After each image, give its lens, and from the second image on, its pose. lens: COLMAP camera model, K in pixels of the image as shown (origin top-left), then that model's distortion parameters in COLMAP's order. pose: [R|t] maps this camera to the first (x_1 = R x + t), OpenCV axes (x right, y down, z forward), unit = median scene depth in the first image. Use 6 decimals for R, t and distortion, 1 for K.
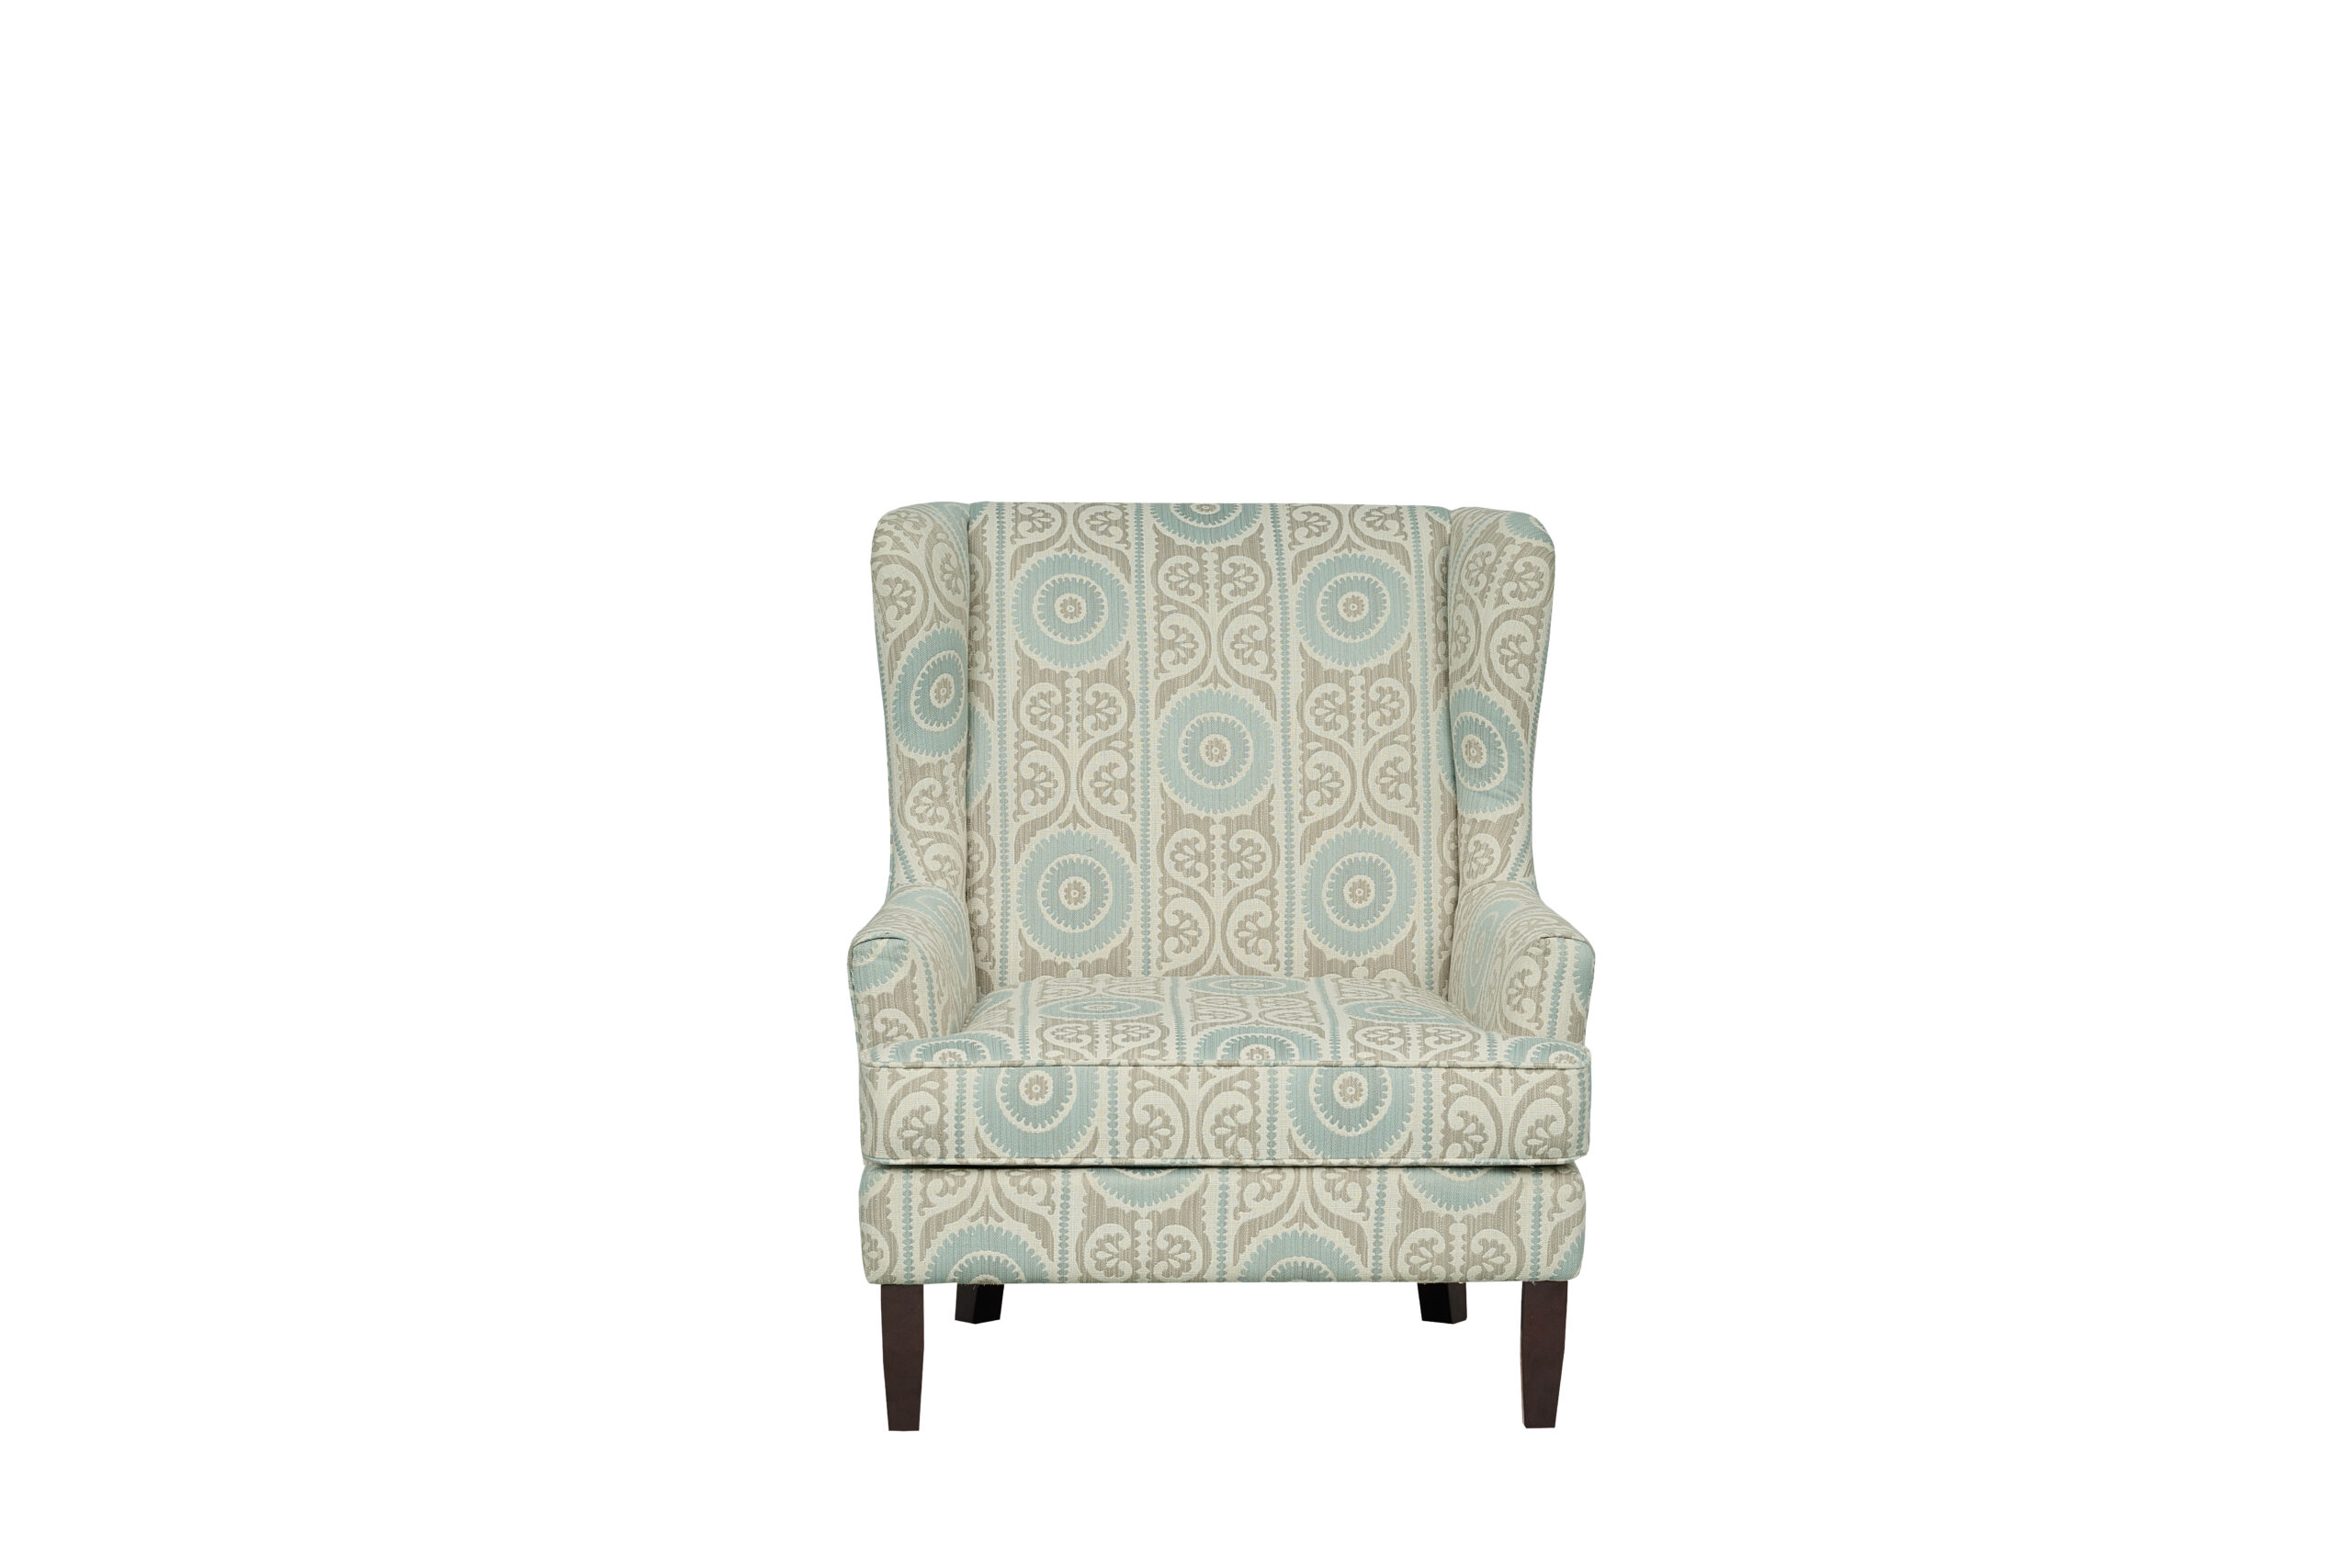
lens RADIAL K [[4581.7, 0, 1176.0], [0, 4581.7, 784.0], [0, 0, 1]] dist [-0.047860, -0.033990]
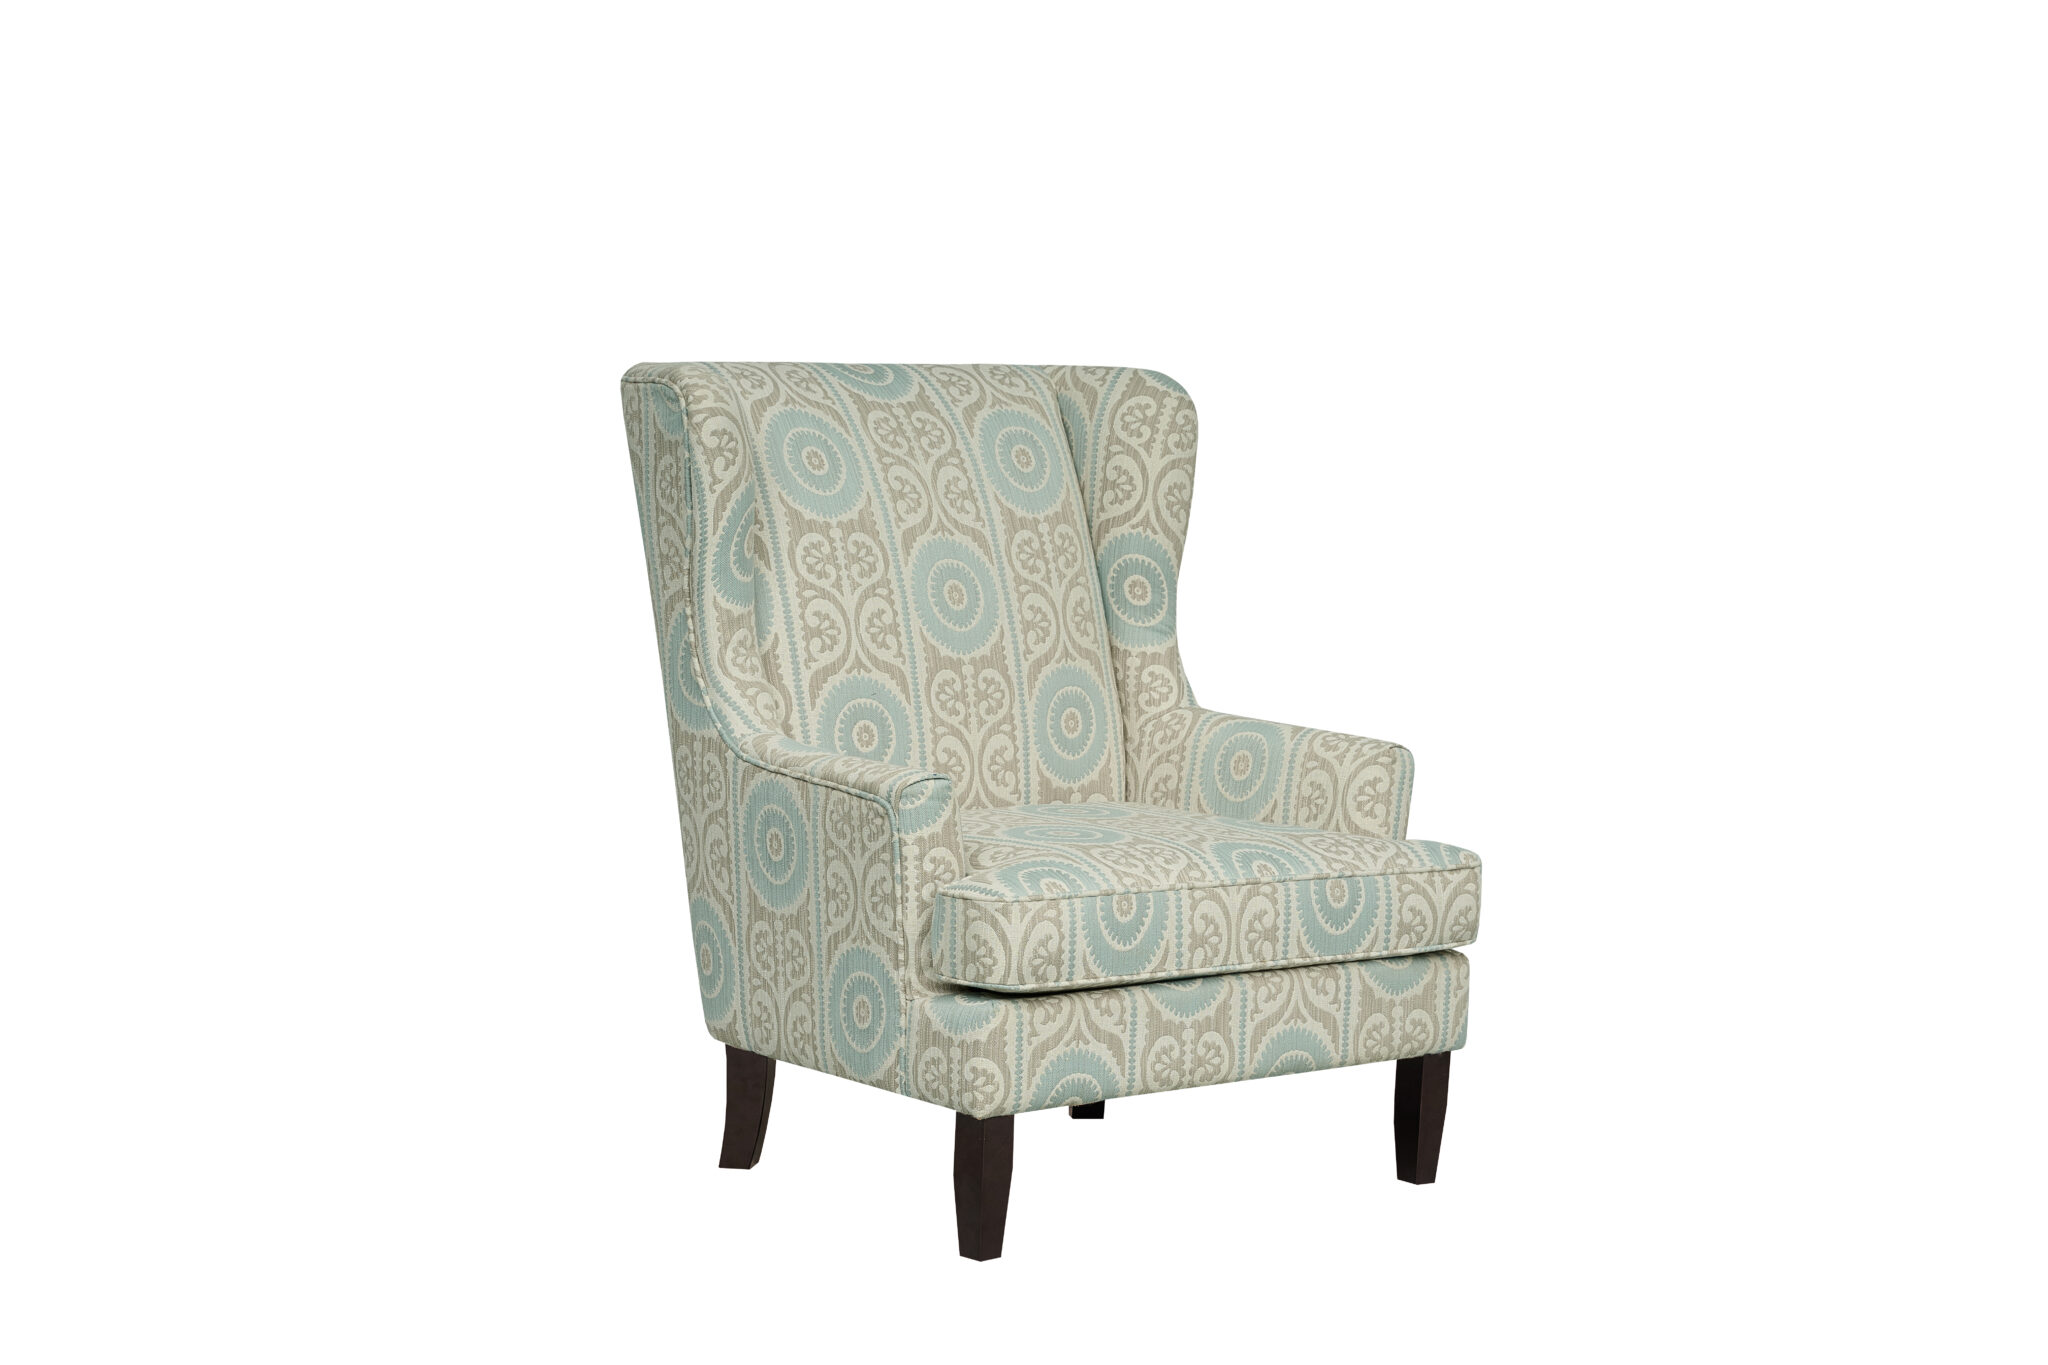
lens RADIAL K [[3989.9, 0, 1024.0], [0, 3989.9, 682.5], [0, 0, 1]] dist [-0.047860, -0.033990]
pose [[0.774706, -0.037209, 0.631226, -0.559841], [0.038606, 0.999188, 0.011518, 0.002814], [-0.631142, 0.015446, 0.775513, 0.281936]]
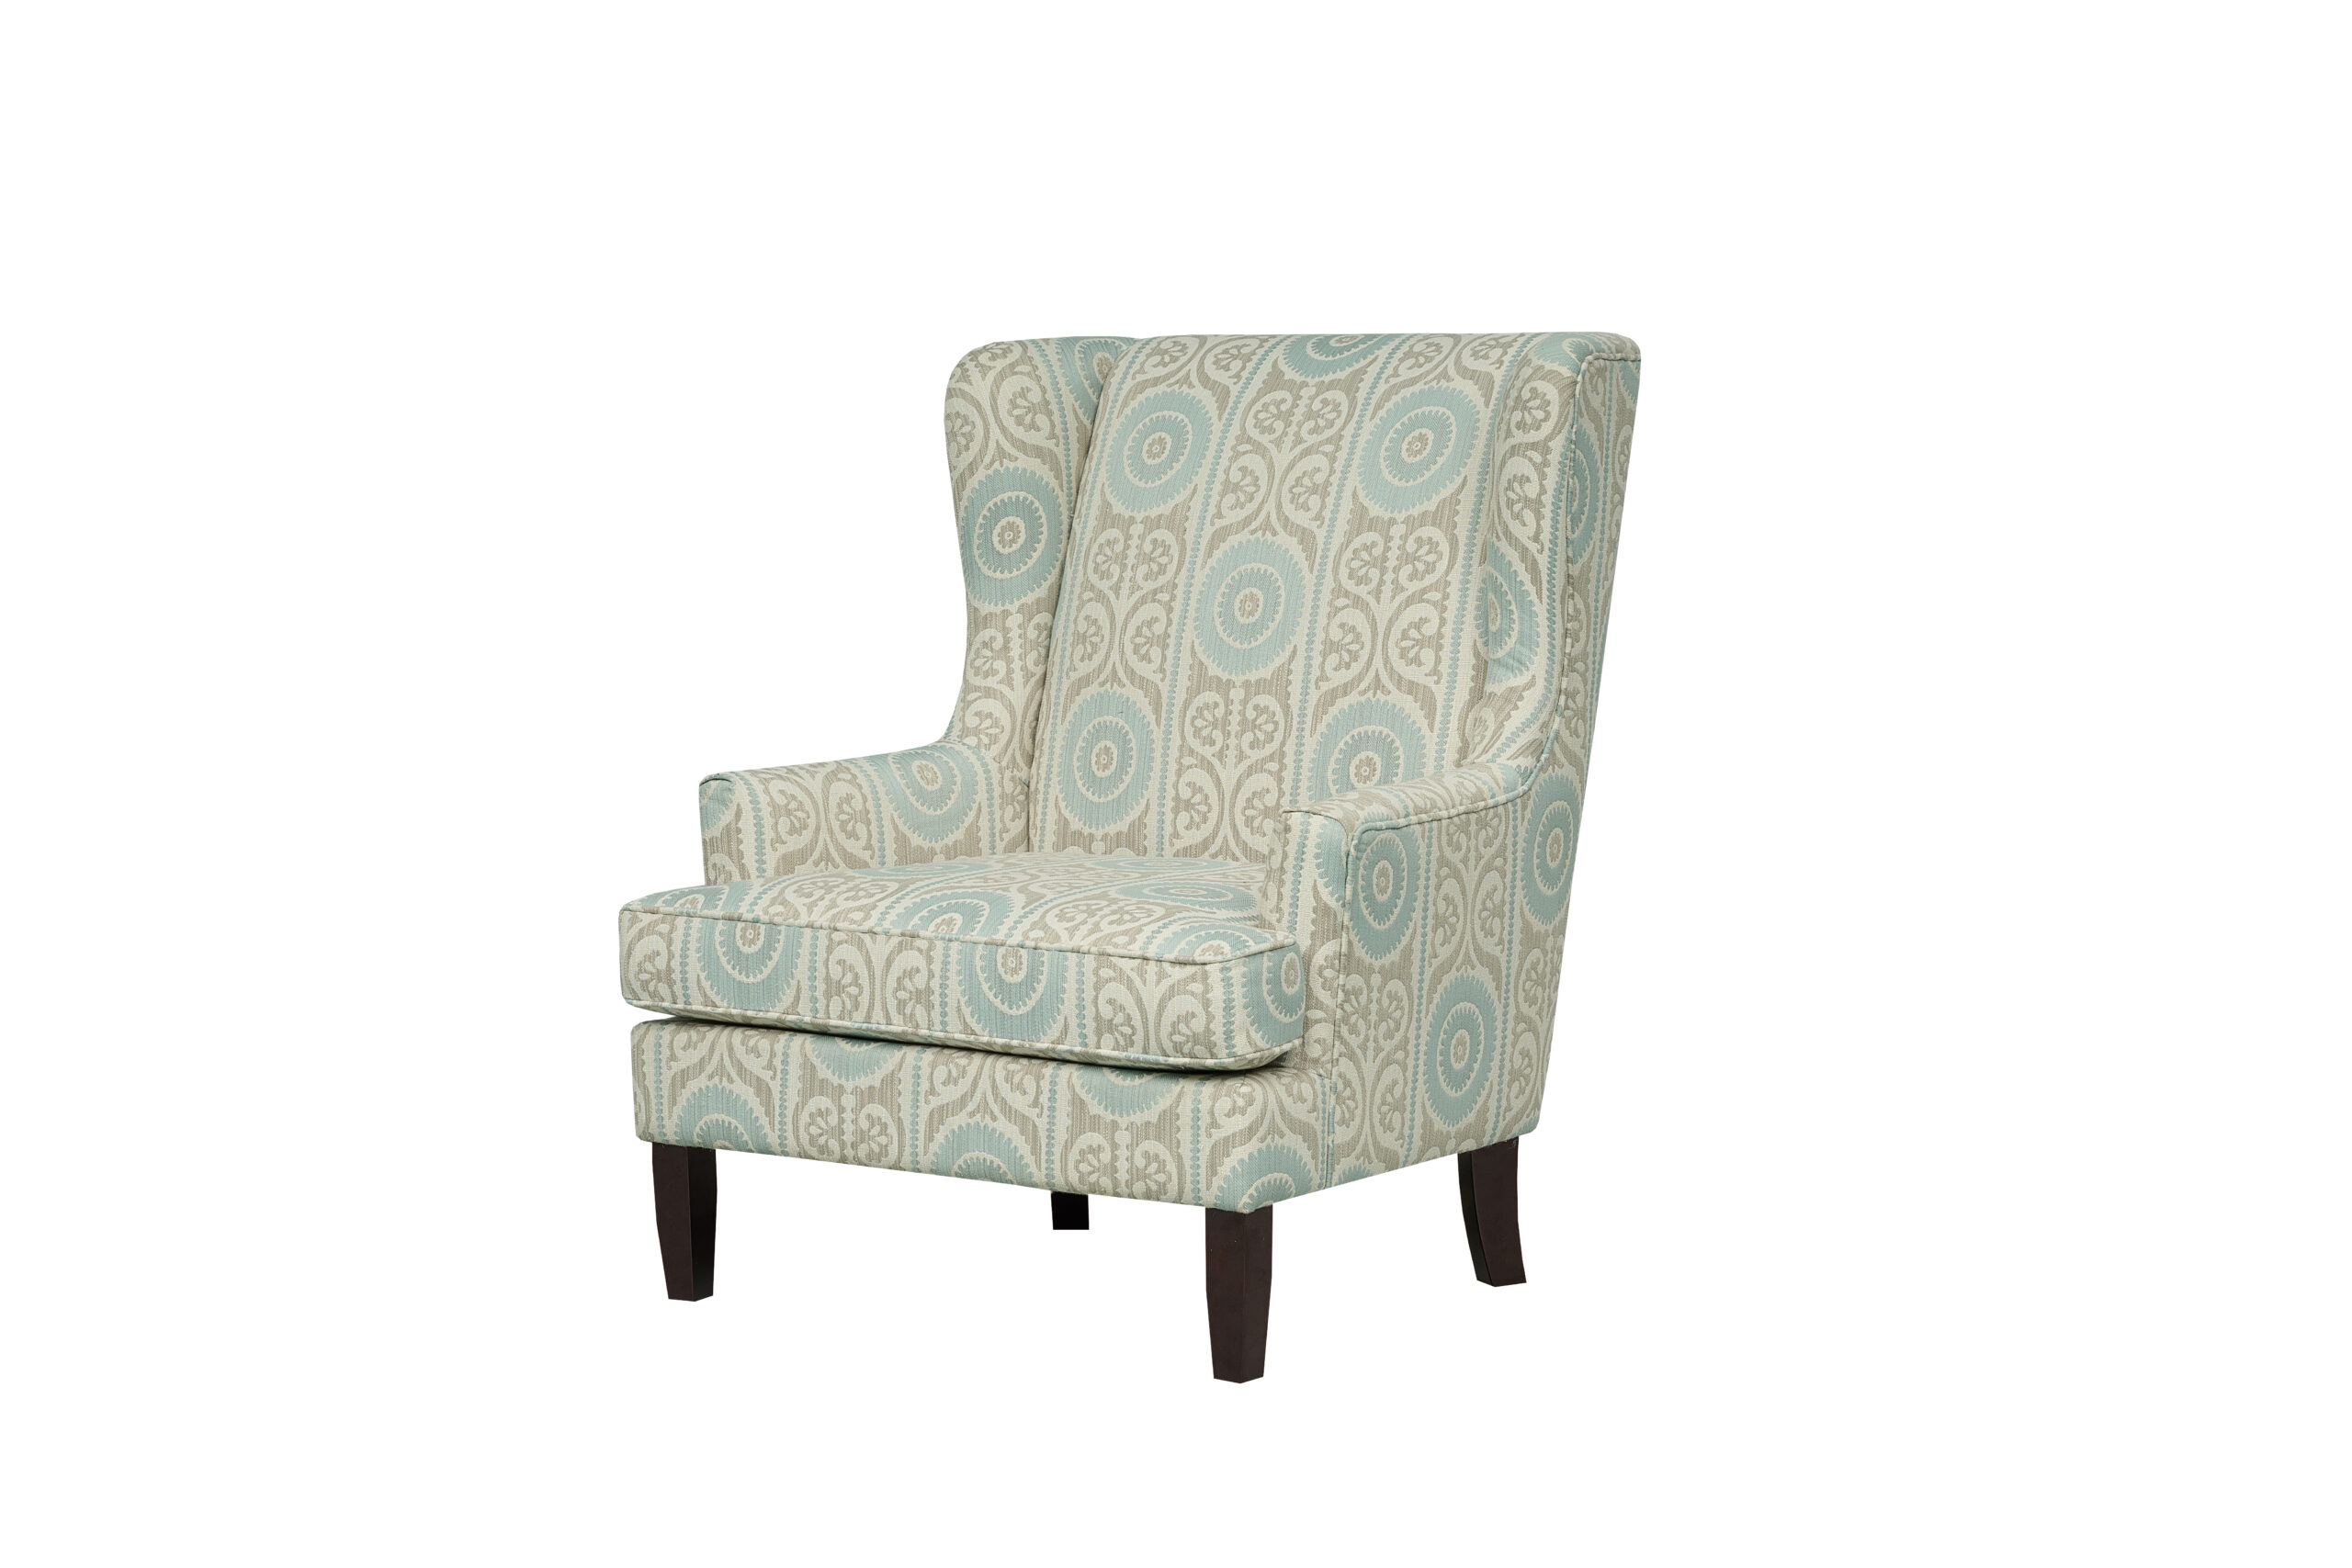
lens RADIAL K [[4581.7, 0, 1176.0], [0, 4581.7, 784.0], [0, 0, 1]] dist [-0.047860, -0.033990]
pose [[0.786445, 0.042239, -0.616214, 0.548830], [-0.047983, 0.998822, 0.007226, 0.021625], [0.615793, 0.023885, 0.787546, 0.293549]]
